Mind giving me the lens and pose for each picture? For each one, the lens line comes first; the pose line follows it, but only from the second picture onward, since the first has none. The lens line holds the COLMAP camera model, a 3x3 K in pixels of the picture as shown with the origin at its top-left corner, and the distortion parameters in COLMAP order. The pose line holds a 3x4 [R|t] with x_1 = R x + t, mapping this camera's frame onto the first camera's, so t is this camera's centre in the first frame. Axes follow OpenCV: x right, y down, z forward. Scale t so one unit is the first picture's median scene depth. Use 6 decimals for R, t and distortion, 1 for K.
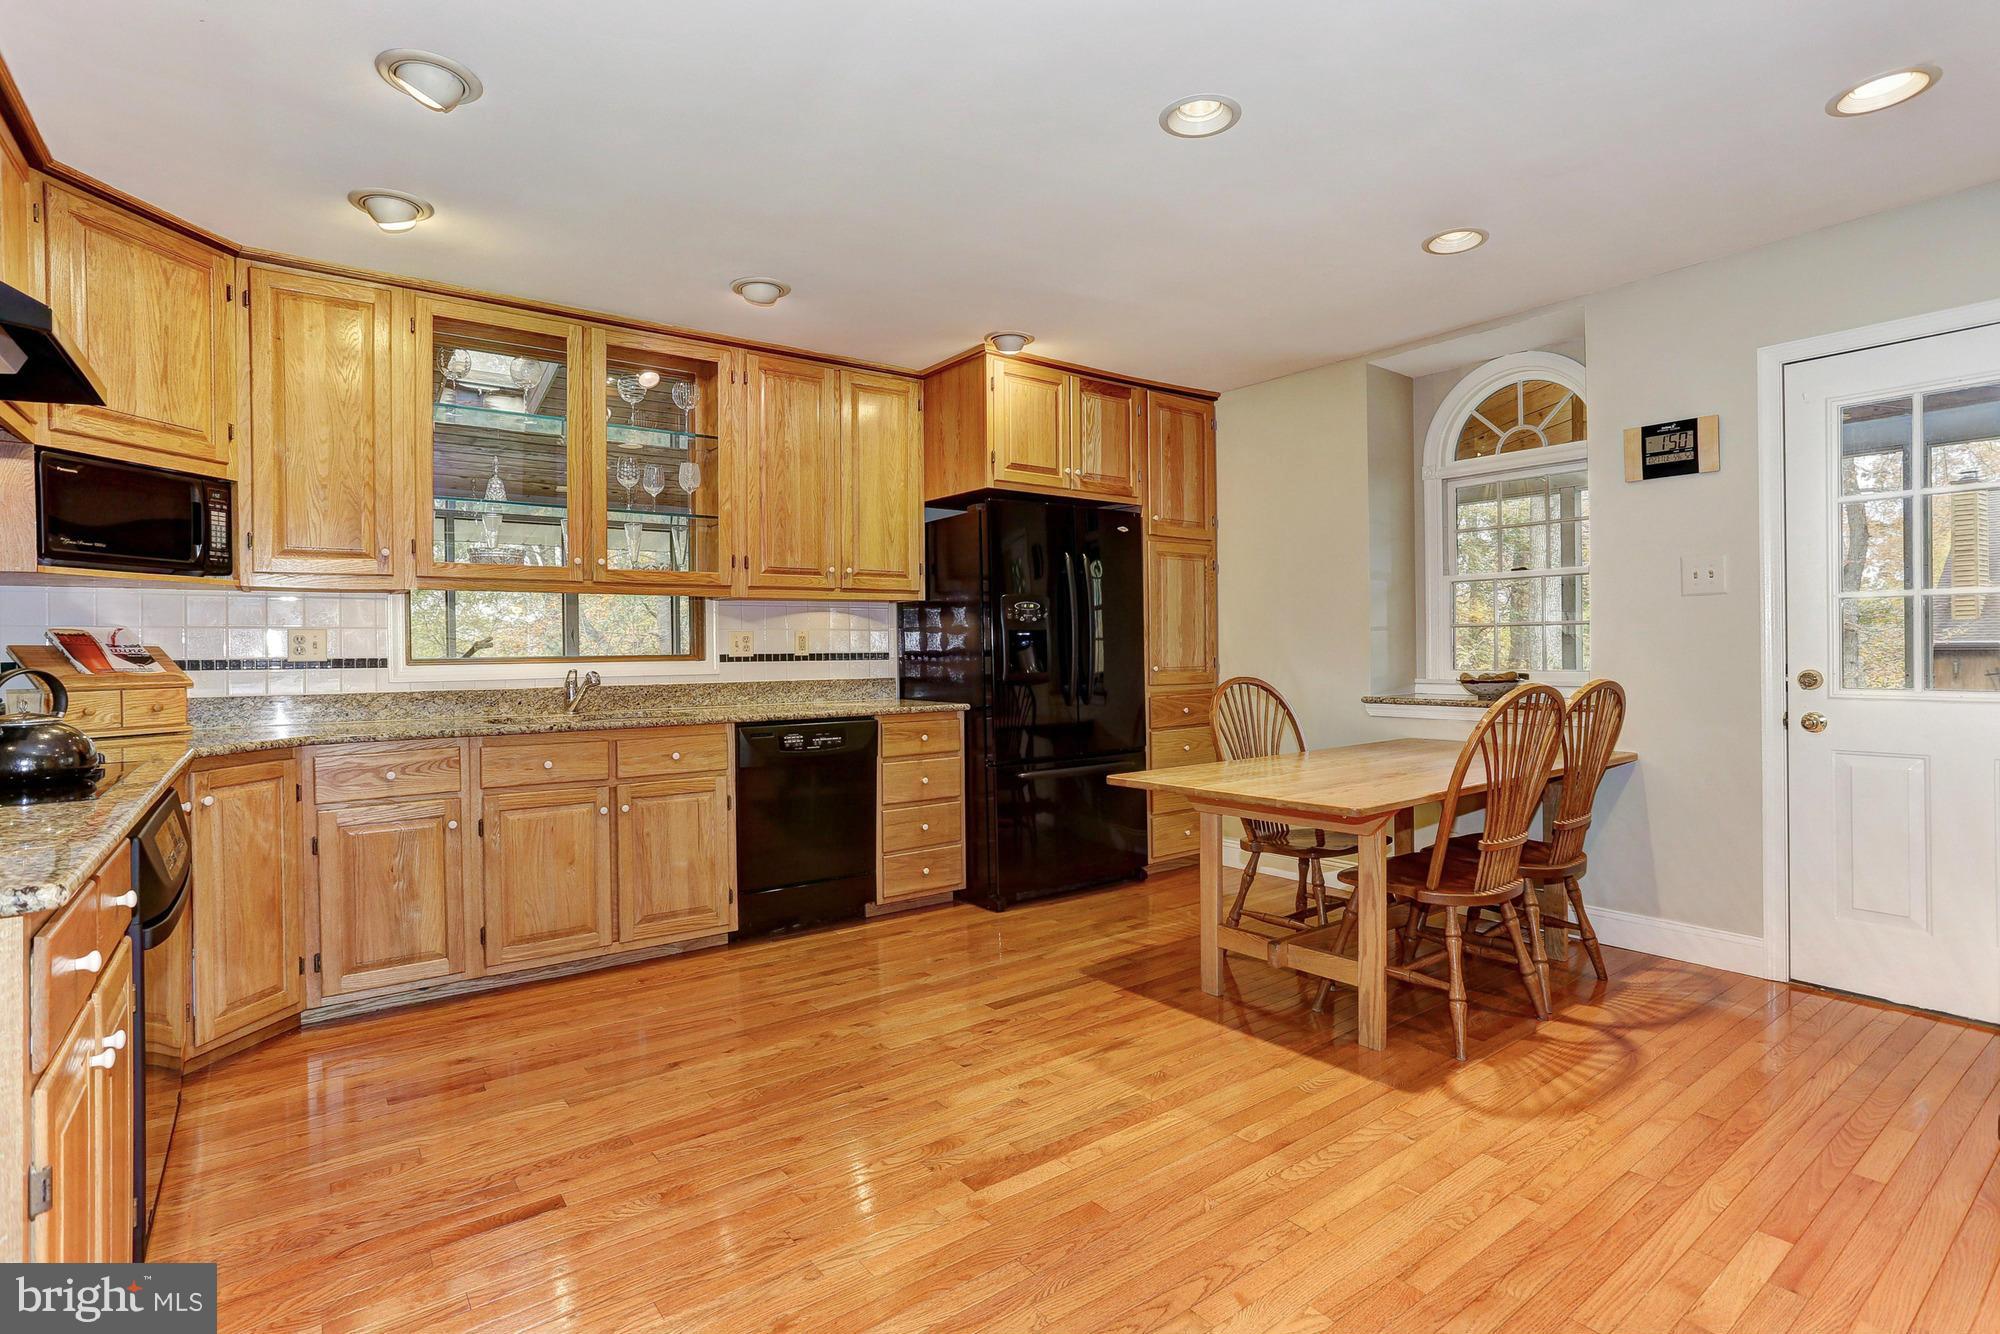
lens RADIAL K [[960.5, 0, 1002.3], [0, 960.5, 658.0], [0, 0, 1]] dist [-0.038592, 0.003759]
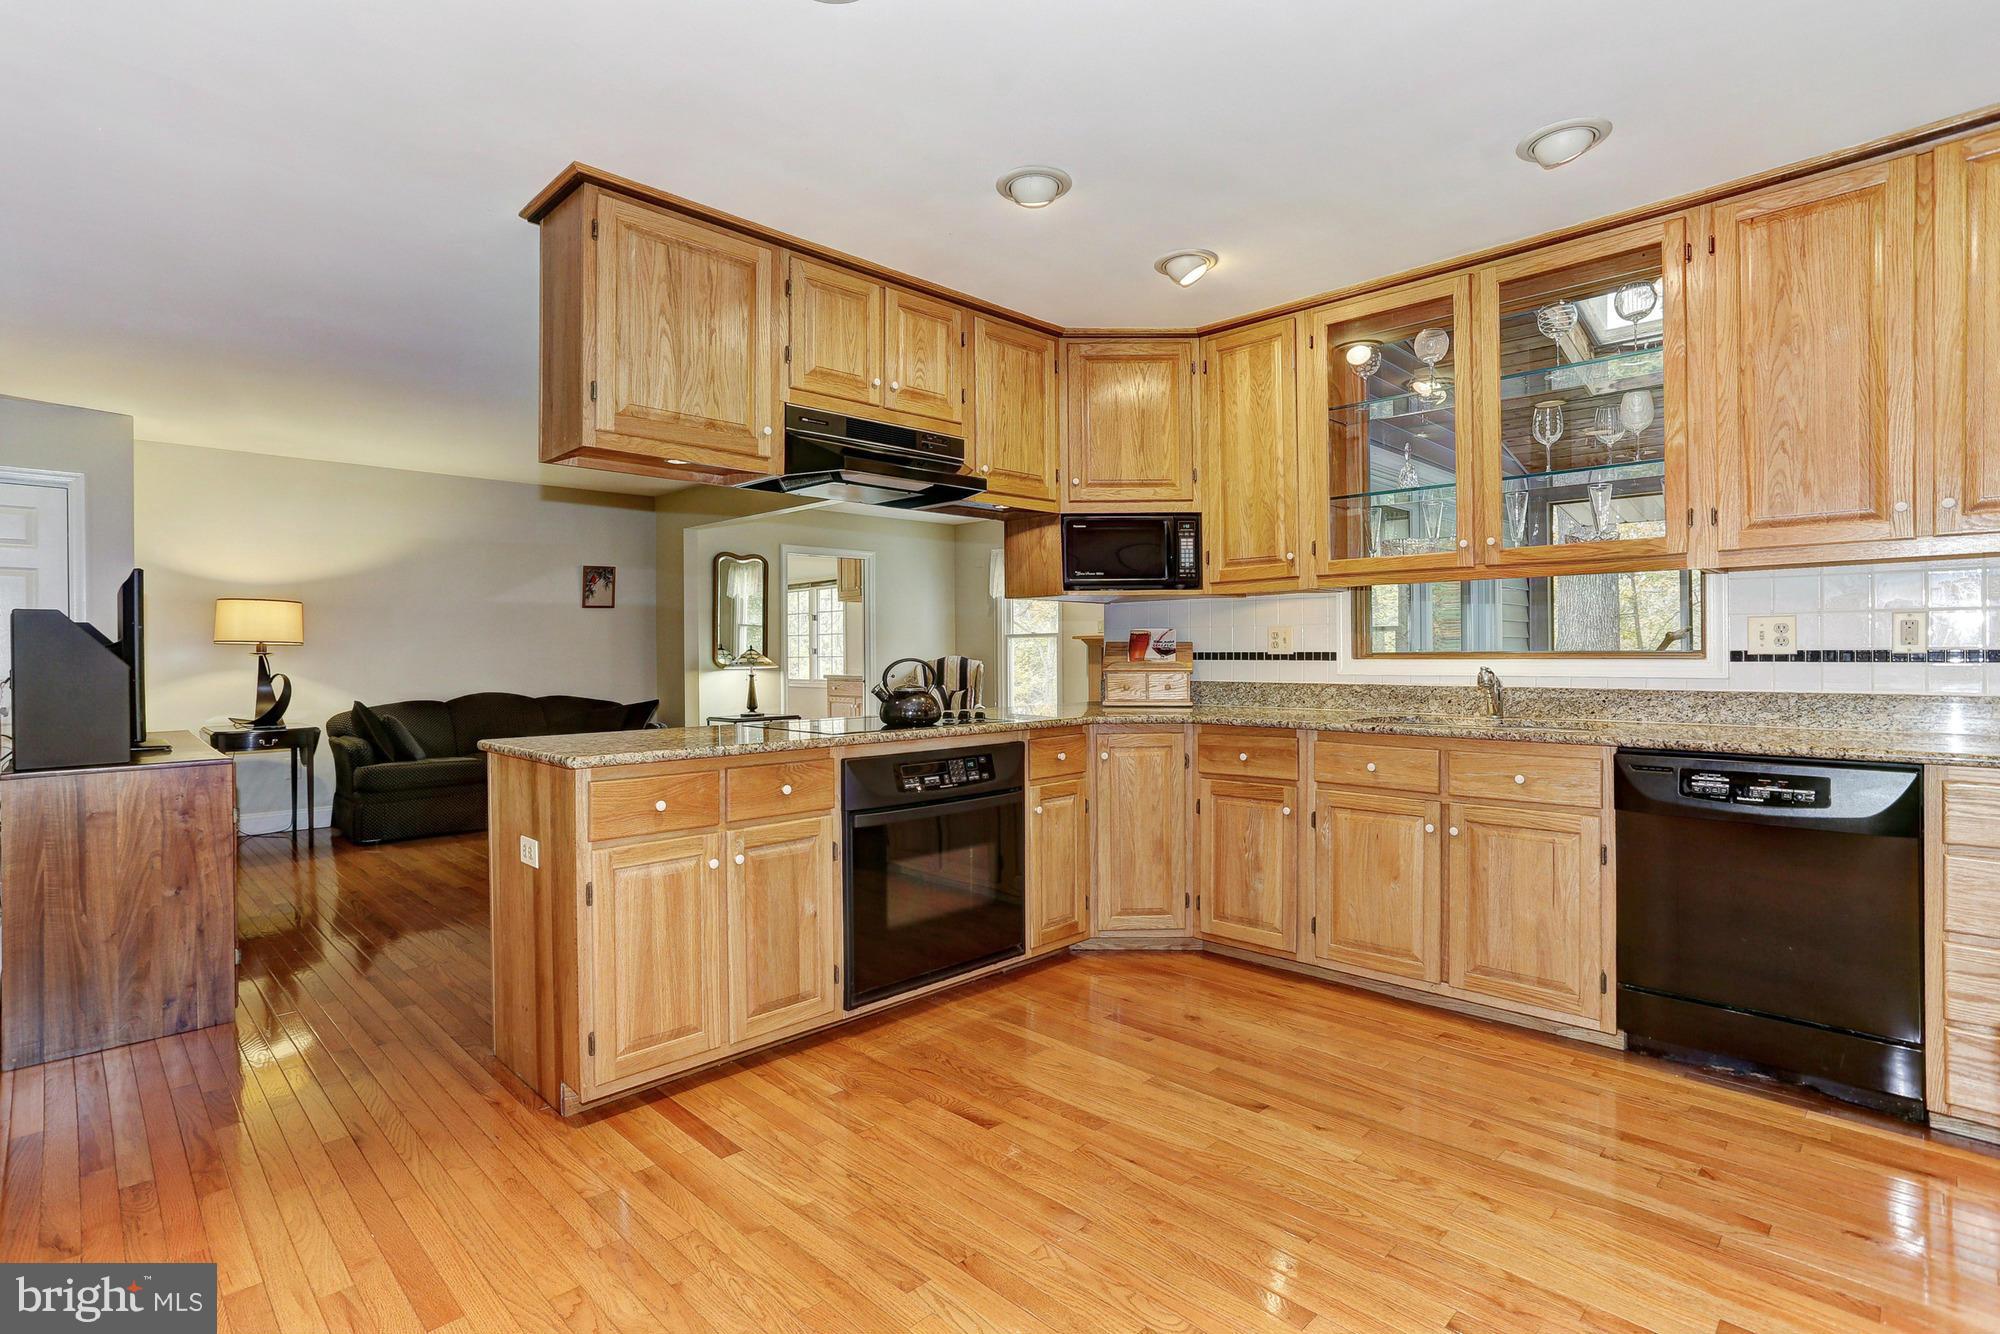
lens RADIAL K [[960.5, 0, 1000.6], [0, 960.5, 660.7], [0, 0, 1]] dist [-0.038592, 0.003759]
pose [[0.138428, 0.017101, -0.990225, 0.374098], [-0.004444, 0.999852, 0.016646, -0.006538], [0.990362, 0.002096, 0.138484, 0.466981]]
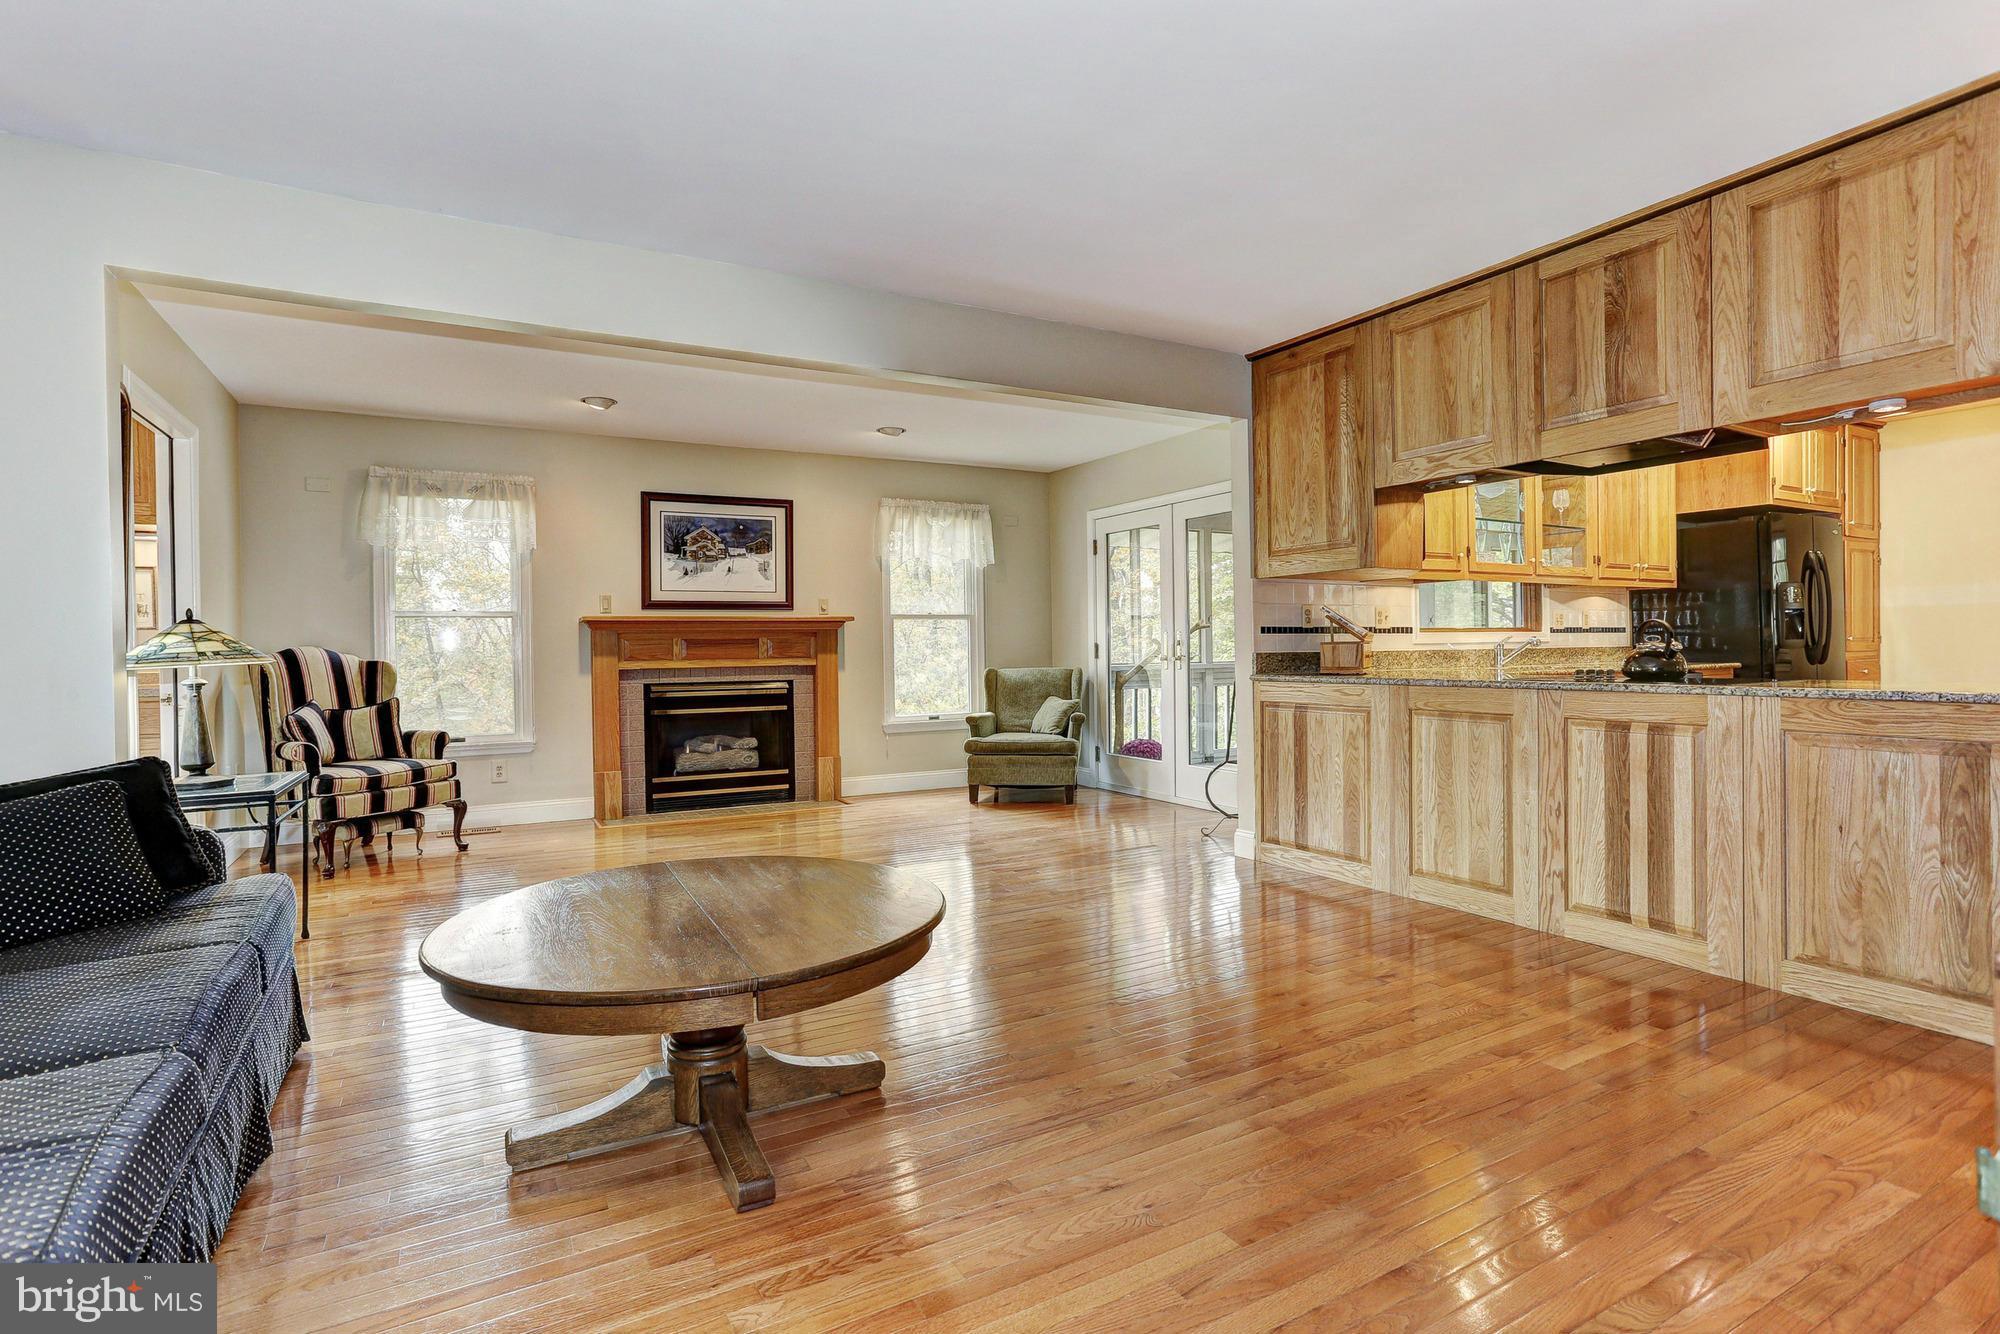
lens RADIAL K [[960.5, 0, 991.9], [0, 960.5, 660.5], [0, 0, 1]] dist [-0.038592, 0.003759]
pose [[0.988958, -0.001635, -0.148184, -1.084704], [0.002259, 0.999989, 0.004042, 0.044870], [0.148176, -0.004332, 0.988952, -0.570745]]
